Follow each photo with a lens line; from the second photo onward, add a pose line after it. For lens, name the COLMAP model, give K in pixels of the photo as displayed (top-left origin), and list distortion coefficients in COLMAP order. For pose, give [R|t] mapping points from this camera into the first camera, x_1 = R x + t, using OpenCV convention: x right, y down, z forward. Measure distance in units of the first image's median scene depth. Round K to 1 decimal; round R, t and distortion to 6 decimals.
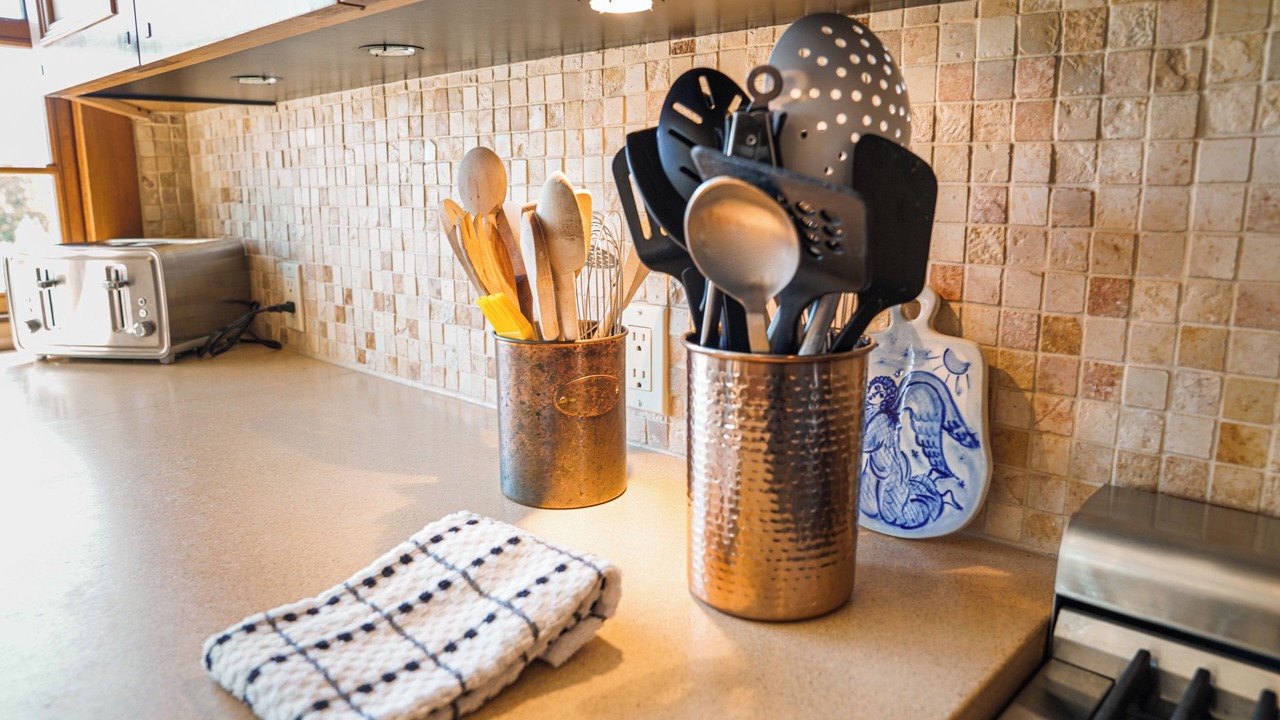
lens RADIAL K [[873.0, 0, 640.0], [0, 873.0, 360.0], [0, 0, 1]] dist [-0.058946, -0.000513]
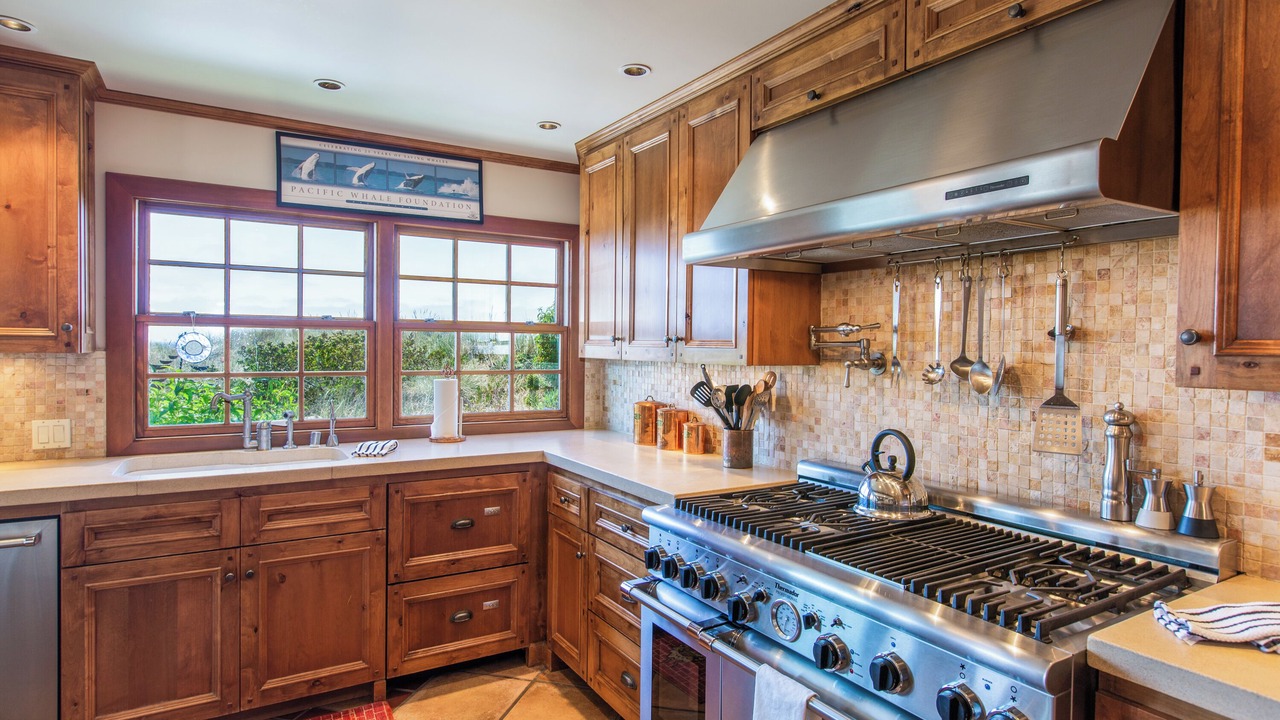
lens RADIAL K [[693.7, 0, 640.0], [0, 693.7, 360.0], [0, 0, 1]] dist [0.002305, 0.000372]
pose [[0.963867, 0.020912, -0.265564, 0.356608], [-0.068034, 0.983178, -0.169508, 0.199604], [0.257551, 0.181451, 0.949075, -1.916341]]
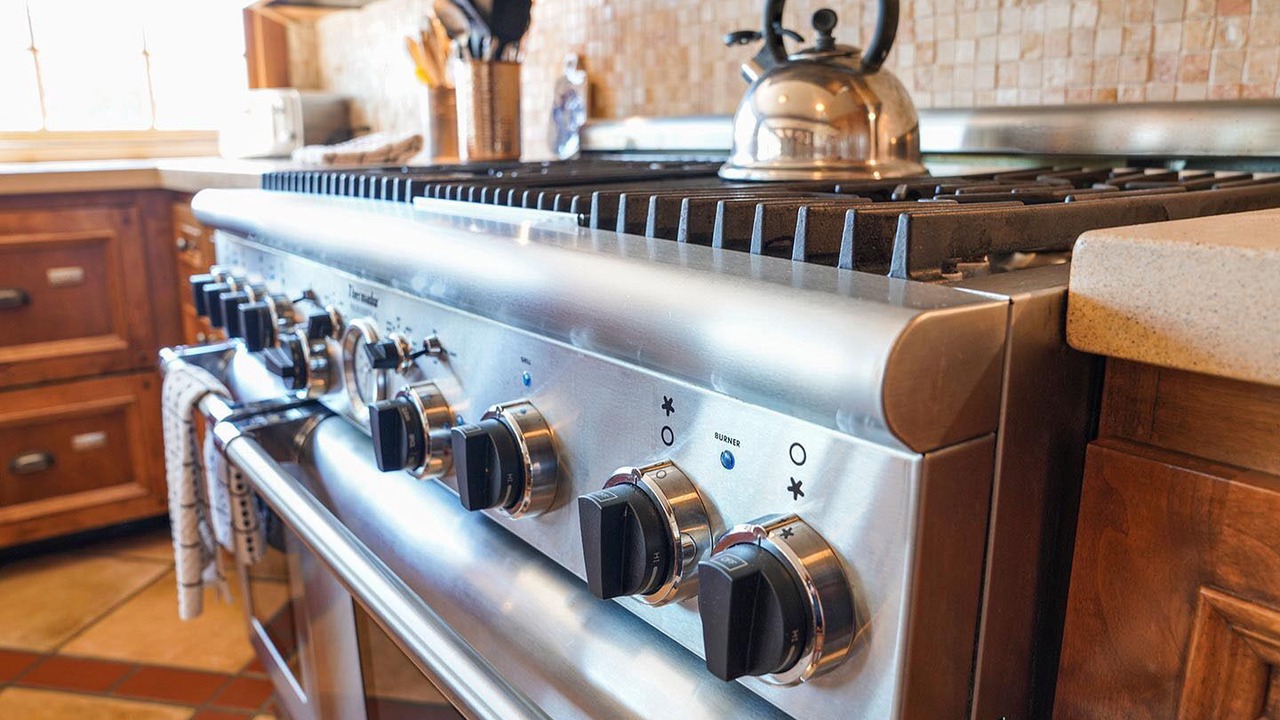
lens RADIAL K [[922.7, 0, 640.0], [0, 922.7, 360.0], [0, 0, 1]] dist [-0.055218, 0.001007]
pose [[0.983983, 0.036238, -0.174541, 0.648473], [-0.029148, 0.998649, 0.043019, 0.433242], [0.175864, -0.037242, 0.983710, -1.008492]]
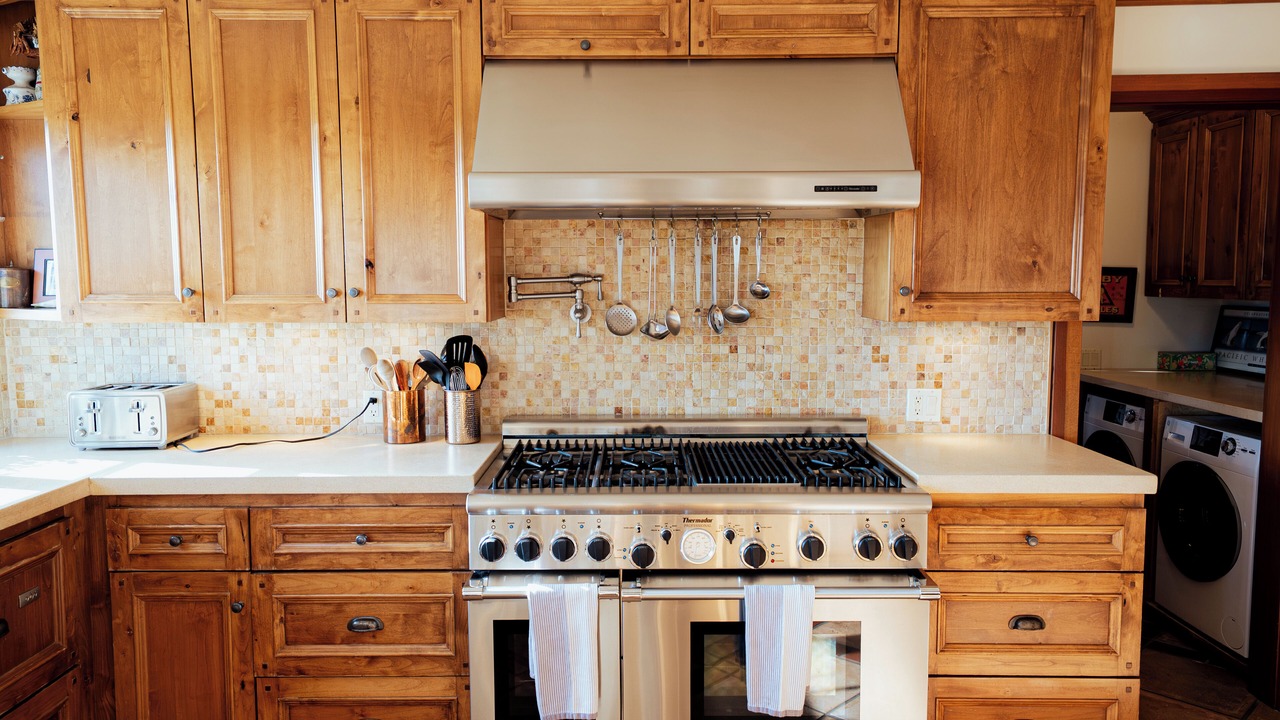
lens RADIAL K [[903.4, 0, 640.0], [0, 903.4, 360.0], [0, 0, 1]] dist [0.022928, 0.002281]
pose [[0.725287, -0.063027, 0.685555, -1.388420], [0.136599, 0.989177, -0.053575, 0.123692], [-0.674758, 0.132504, 0.726047, -1.886827]]
